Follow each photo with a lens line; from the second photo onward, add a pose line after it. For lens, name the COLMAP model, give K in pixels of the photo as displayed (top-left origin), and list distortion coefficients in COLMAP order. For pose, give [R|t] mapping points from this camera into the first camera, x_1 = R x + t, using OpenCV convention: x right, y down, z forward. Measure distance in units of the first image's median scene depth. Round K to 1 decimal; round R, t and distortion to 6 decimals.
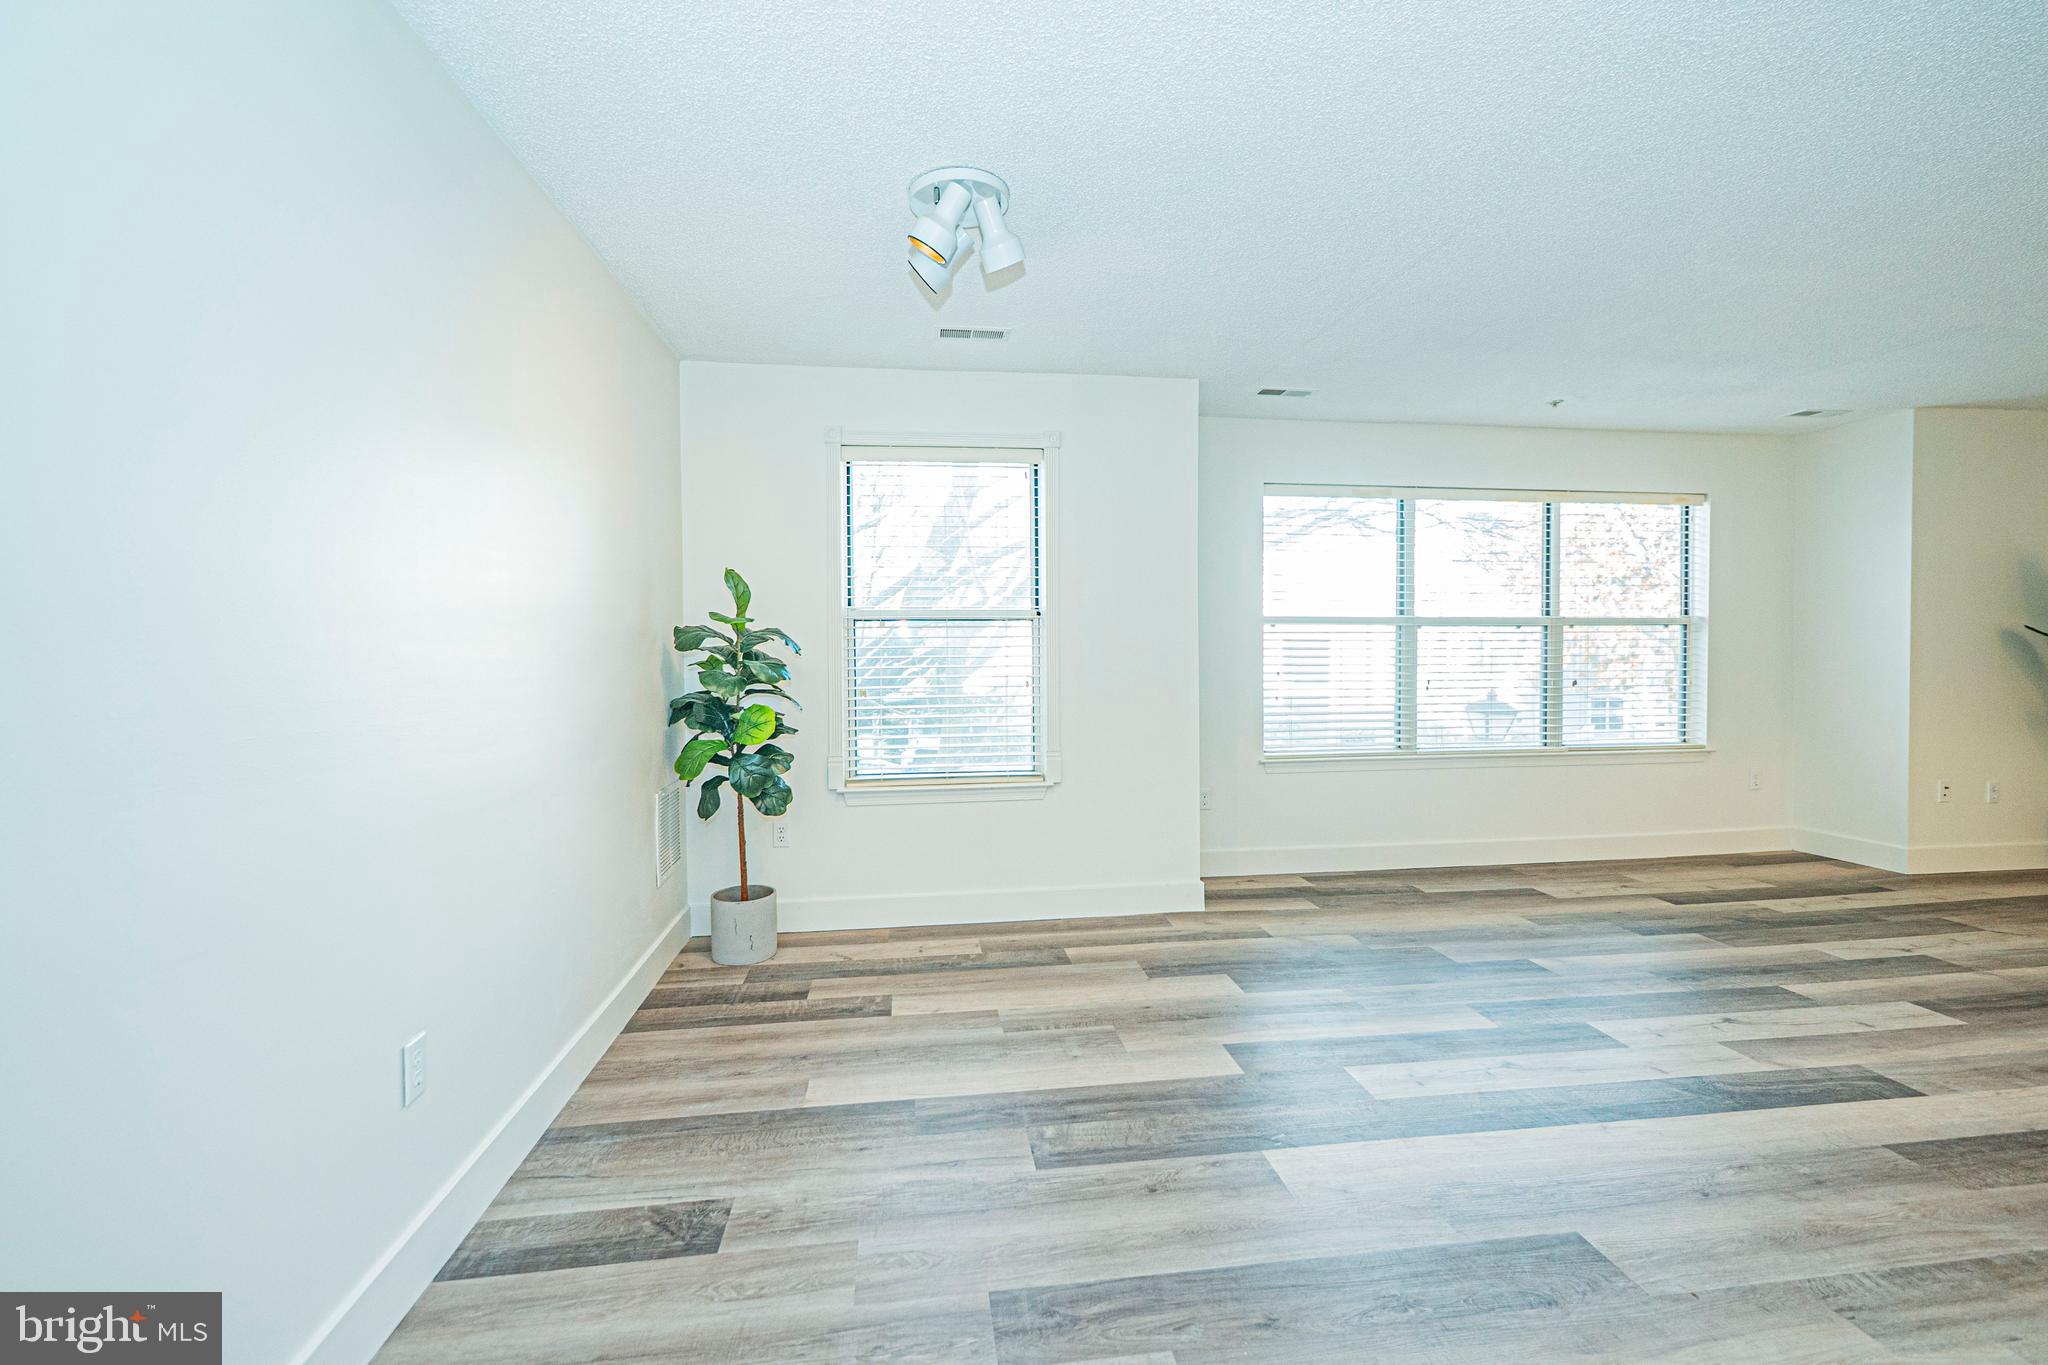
lens RADIAL K [[867.3, 0, 1023.1], [0, 867.3, 670.6], [0, 0, 1]] dist [-0.008937, 0.001806]
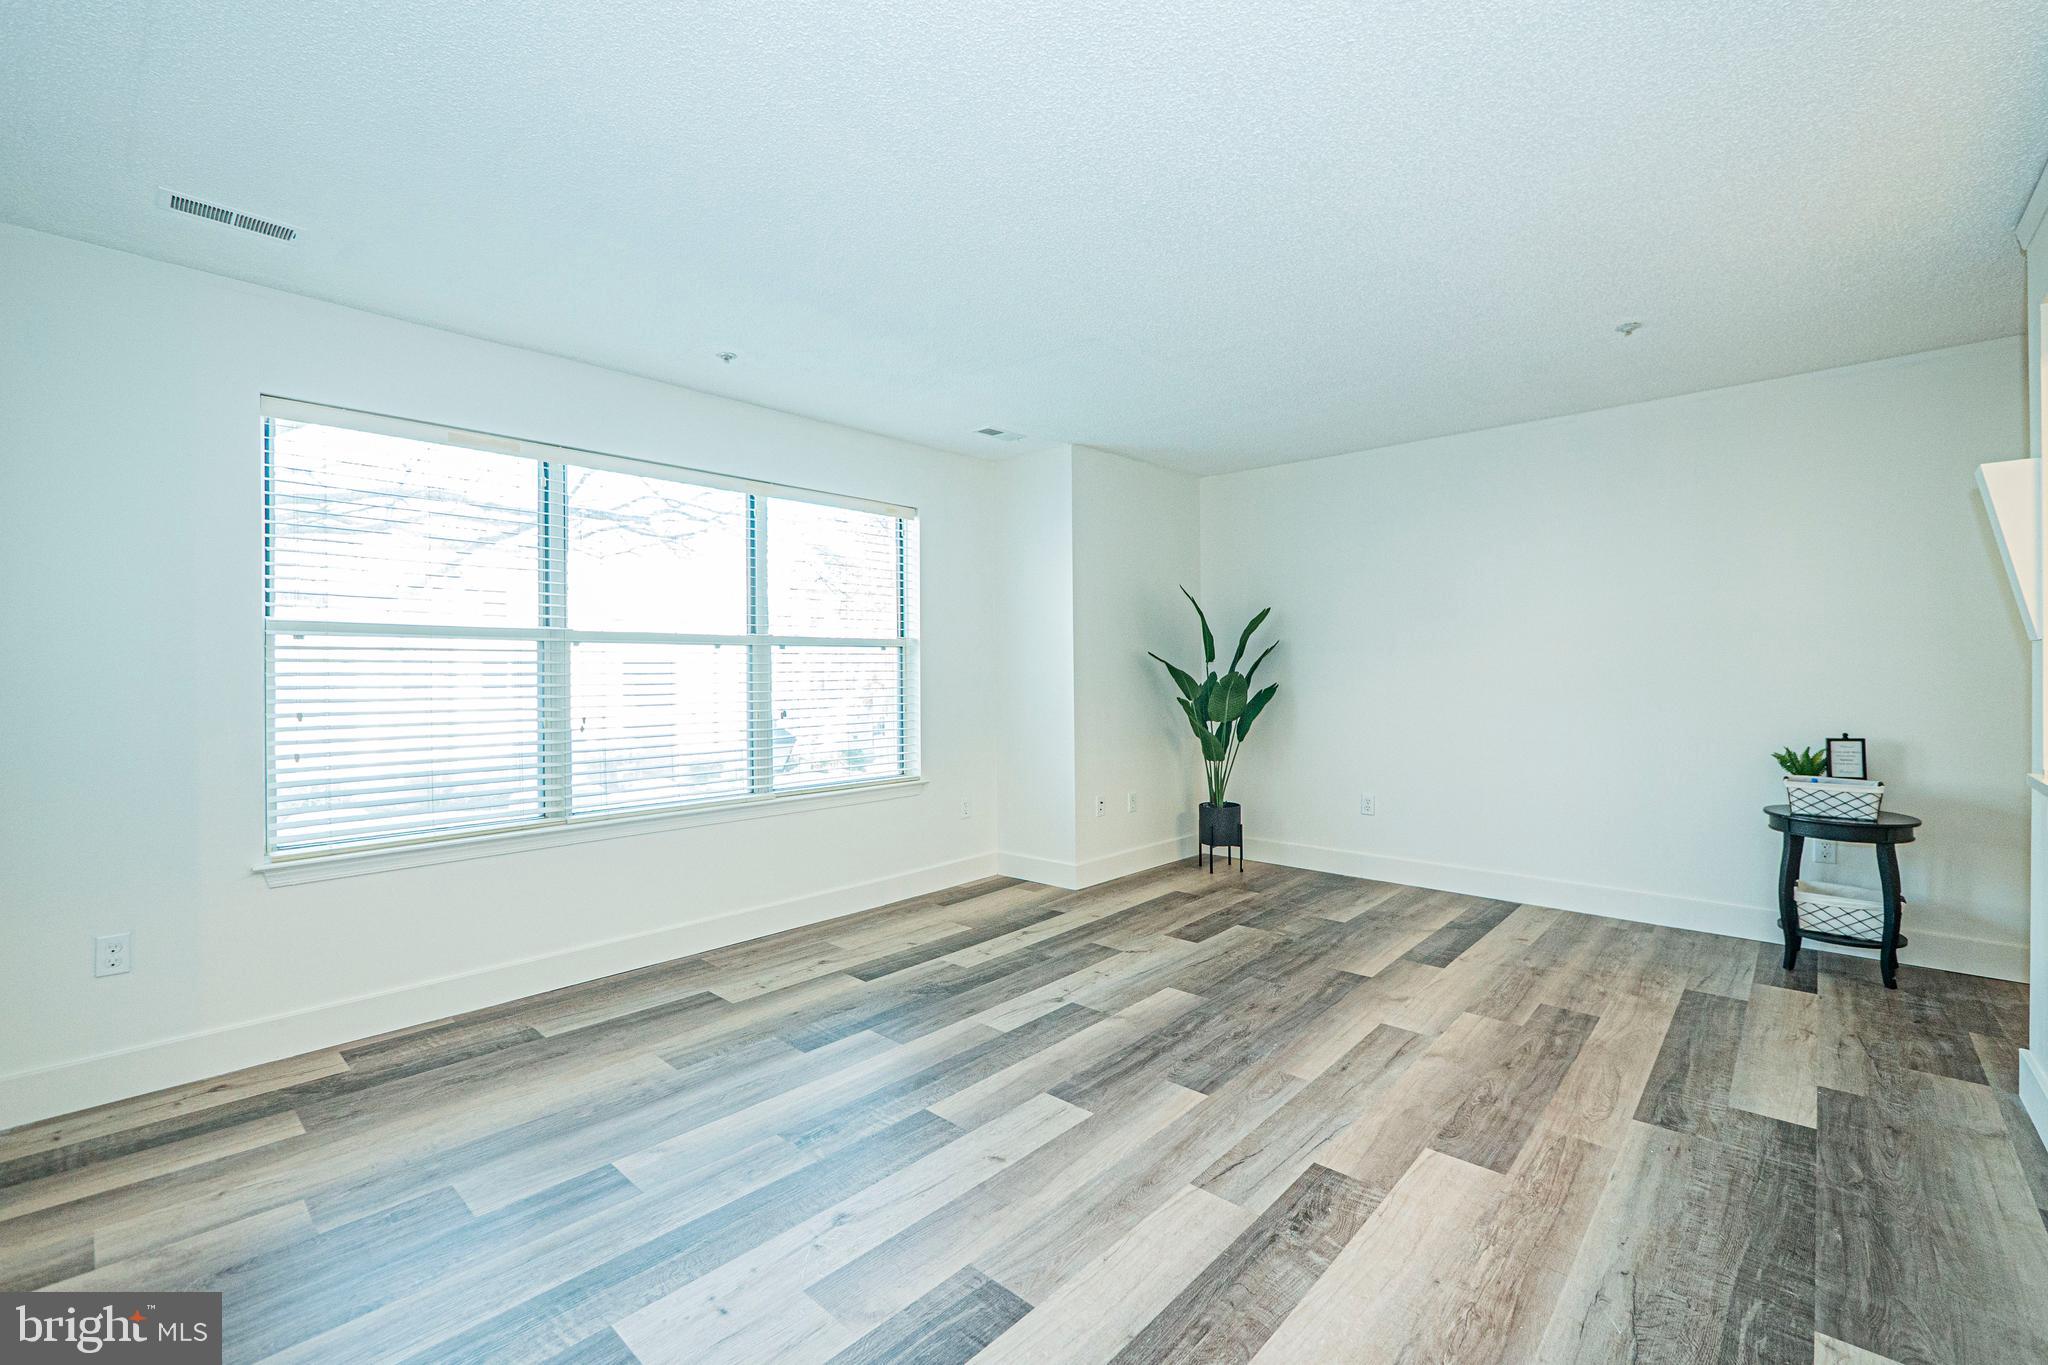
lens RADIAL K [[867.3, 0, 1023.1], [0, 867.3, 670.6], [0, 0, 1]] dist [-0.008937, 0.001806]
pose [[0.766160, 0.000355, 0.642650, 0.331978], [0.017760, 0.999606, -0.021725, -0.006826], [-0.642405, 0.028059, 0.765852, 0.252102]]
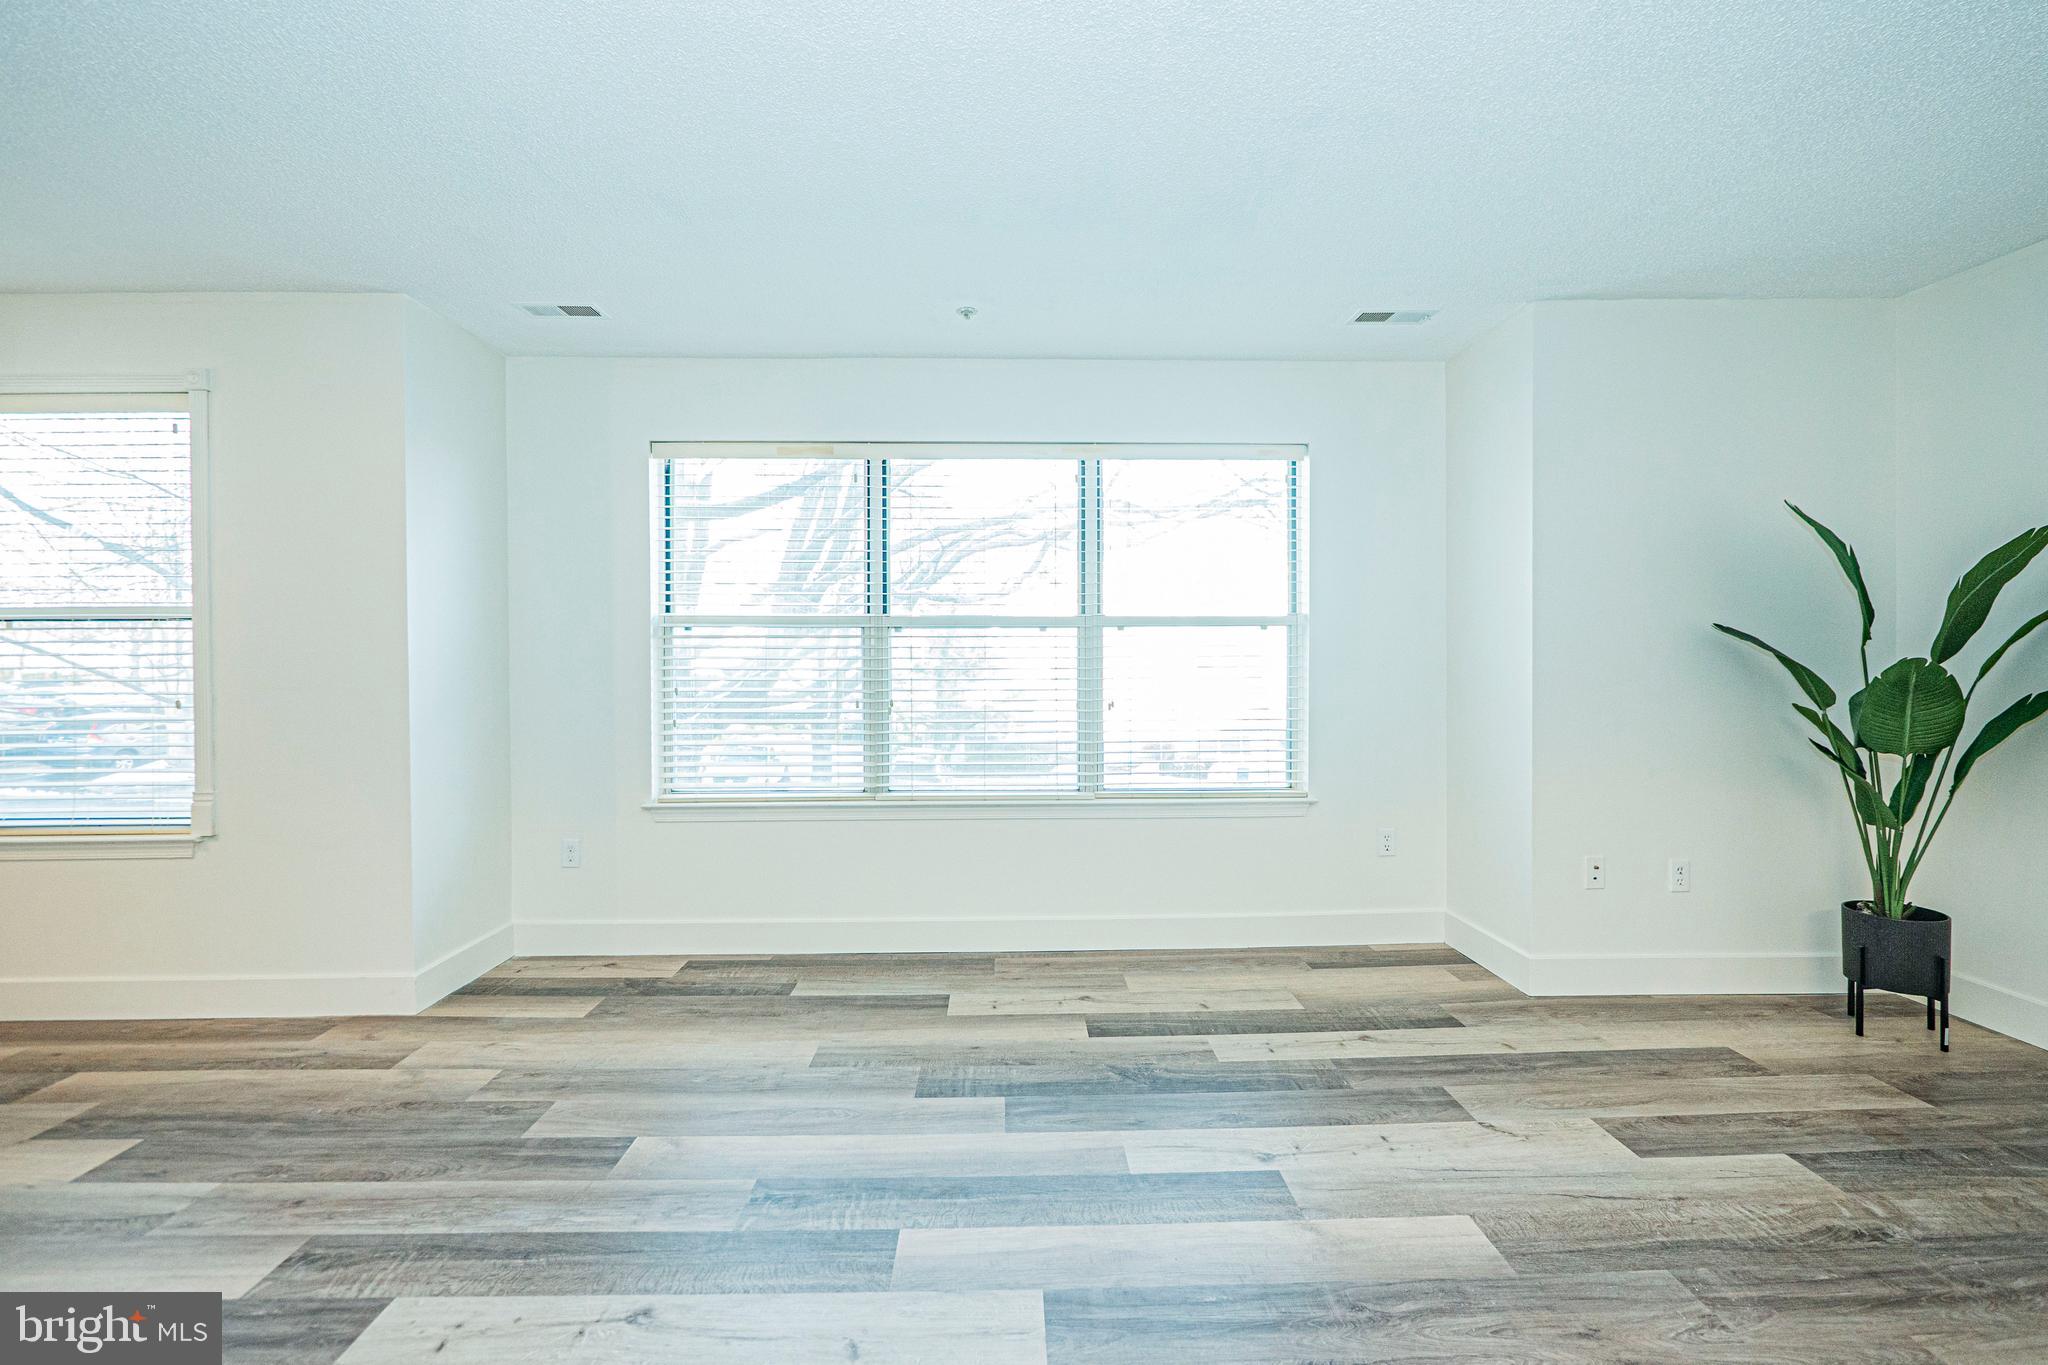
lens RADIAL K [[867.3, 0, 1023.1], [0, 867.3, 670.6], [0, 0, 1]] dist [-0.008937, 0.001806]
pose [[0.994540, 0.003588, -0.104293, 0.762434], [-0.004532, 0.999951, -0.008813, -0.009780], [0.104256, 0.009238, 0.994508, 0.310585]]
